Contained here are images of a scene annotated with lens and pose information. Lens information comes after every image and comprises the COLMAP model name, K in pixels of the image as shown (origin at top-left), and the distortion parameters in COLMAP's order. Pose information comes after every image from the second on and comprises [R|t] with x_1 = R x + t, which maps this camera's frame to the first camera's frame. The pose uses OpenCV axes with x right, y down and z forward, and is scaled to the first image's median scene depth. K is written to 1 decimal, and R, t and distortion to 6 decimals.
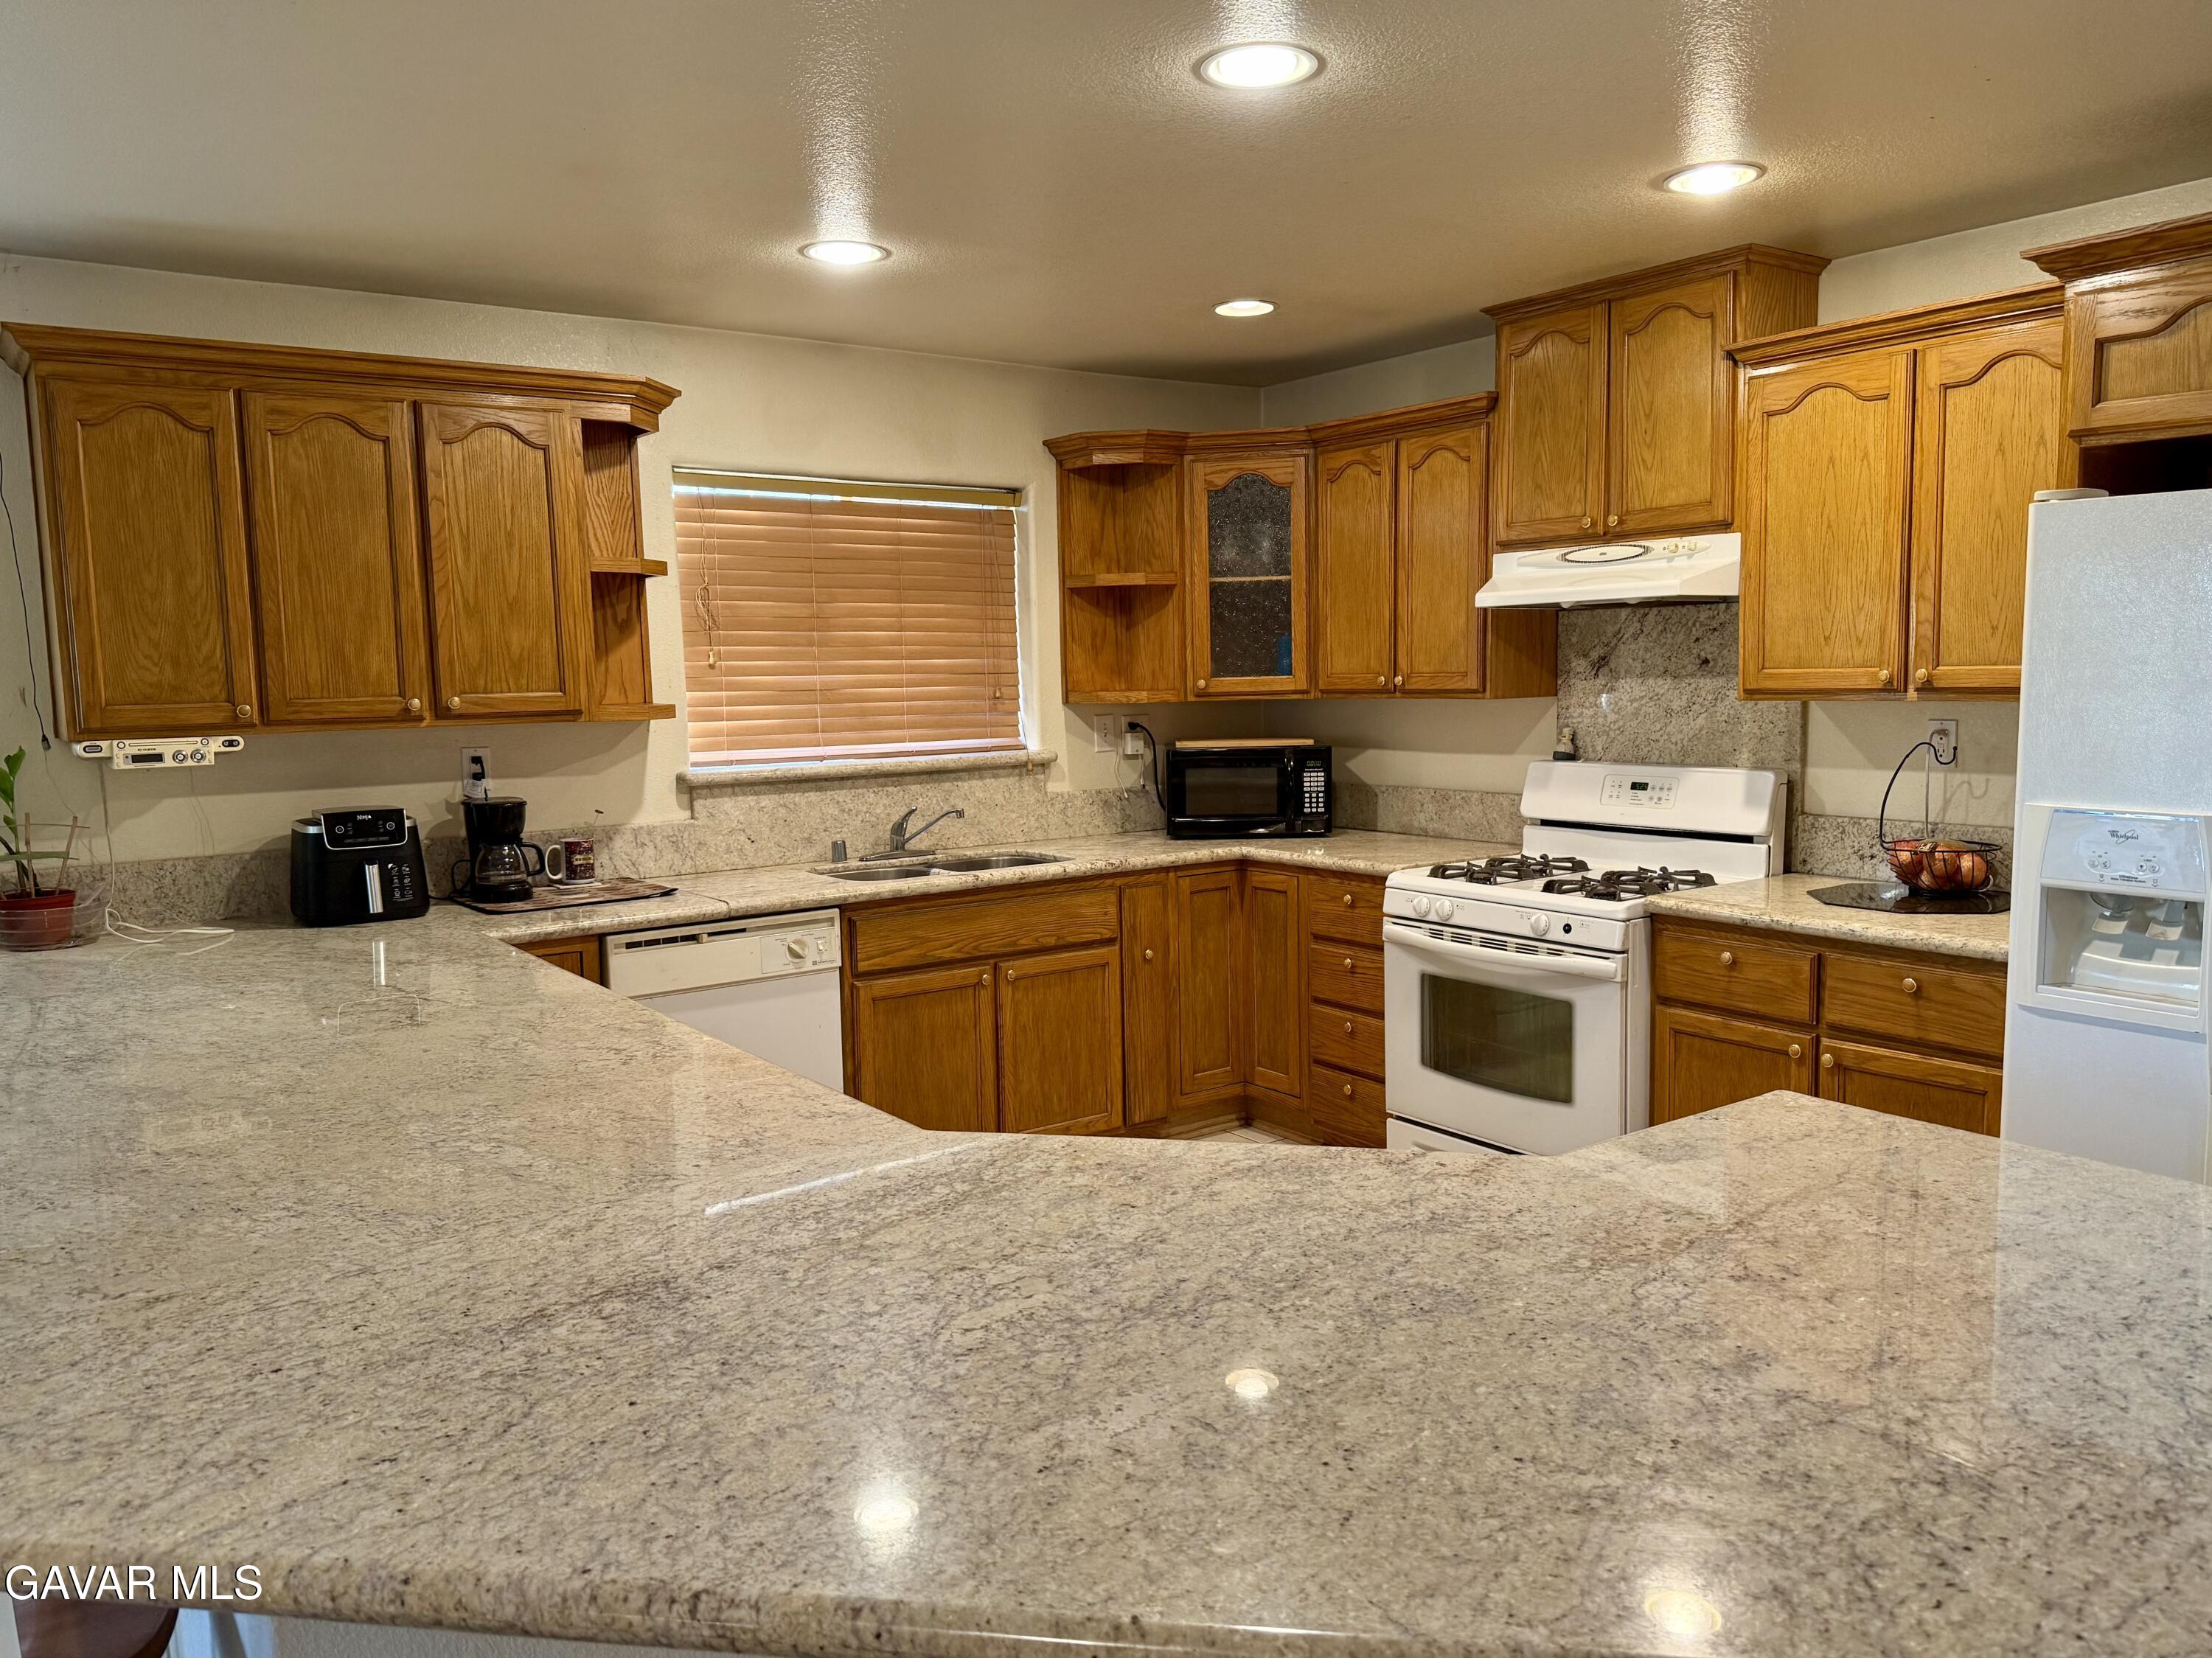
lens RADIAL K [[1612.0, 0, 1106.0], [0, 1612.0, 829.0], [0, 0, 1]] dist [0.174347, -0.315007]
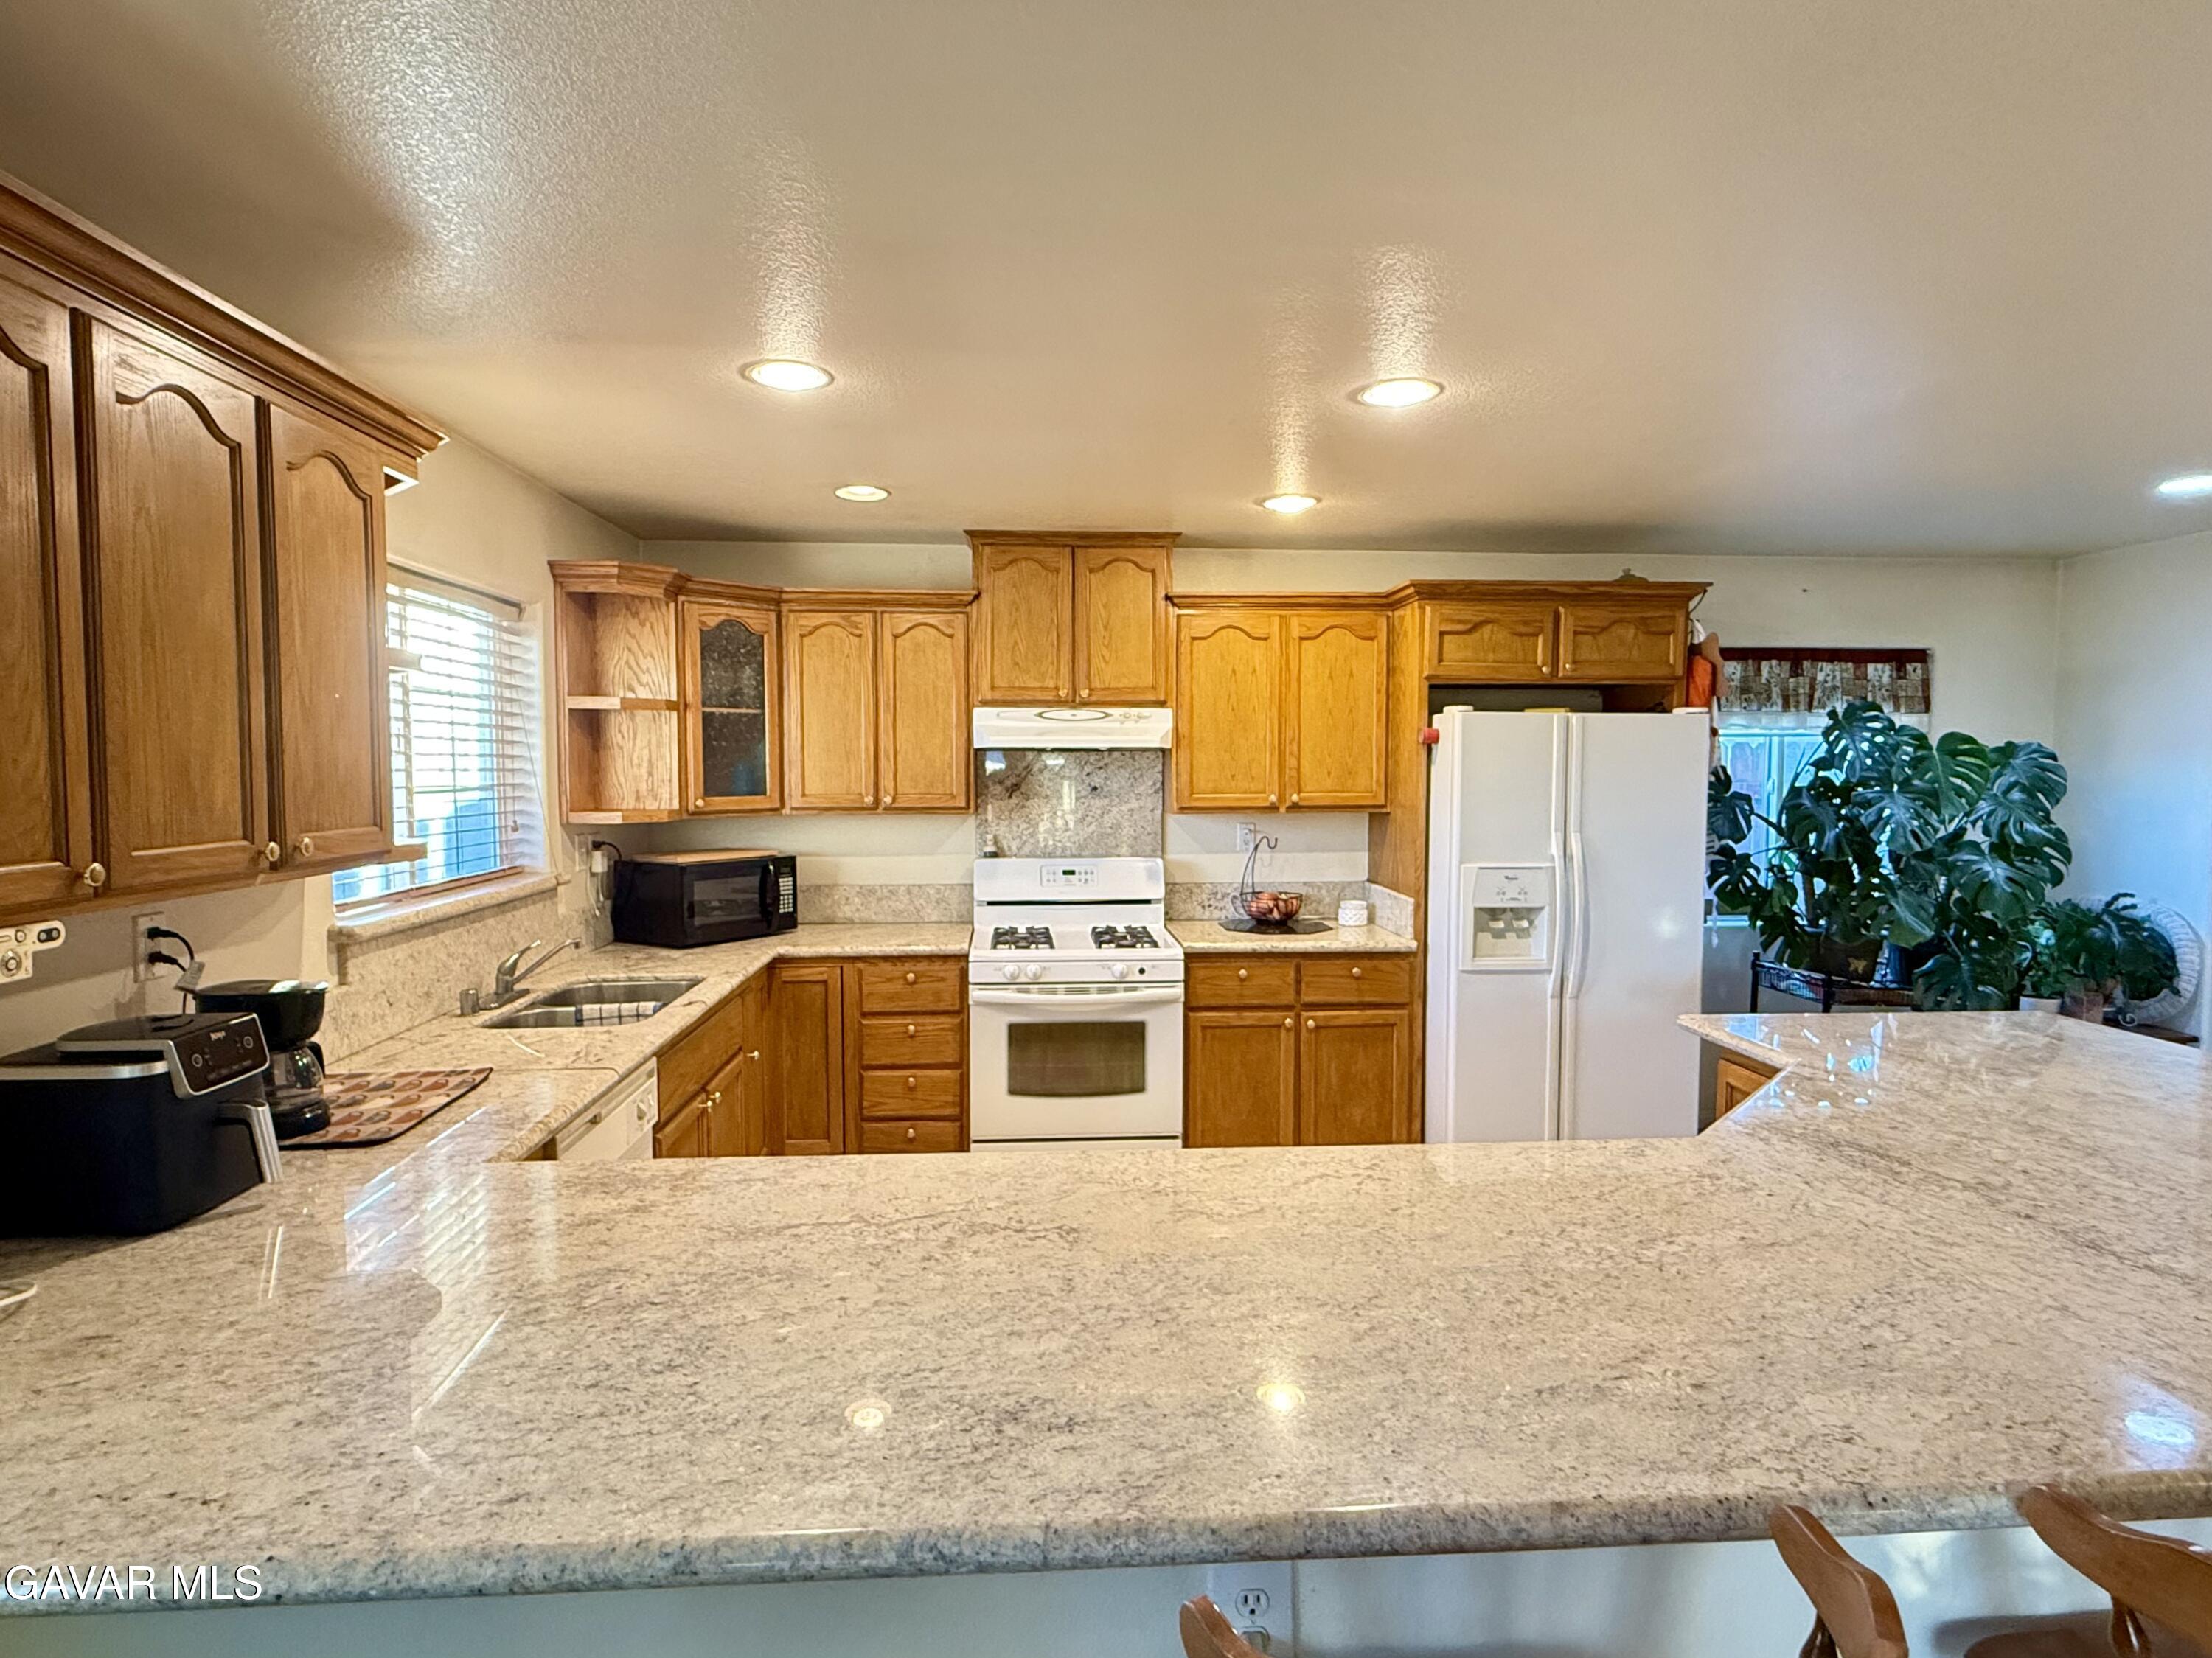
lens RADIAL K [[1197.4, 0, 1106.0], [0, 1197.4, 829.0], [0, 0, 1]] dist [0.000974, 0.000796]
pose [[0.523520, -0.026172, 0.851611, -0.606581], [0.077565, 0.996842, -0.017047, -0.047027], [-0.848475, 0.074979, 0.523897, 0.432683]]
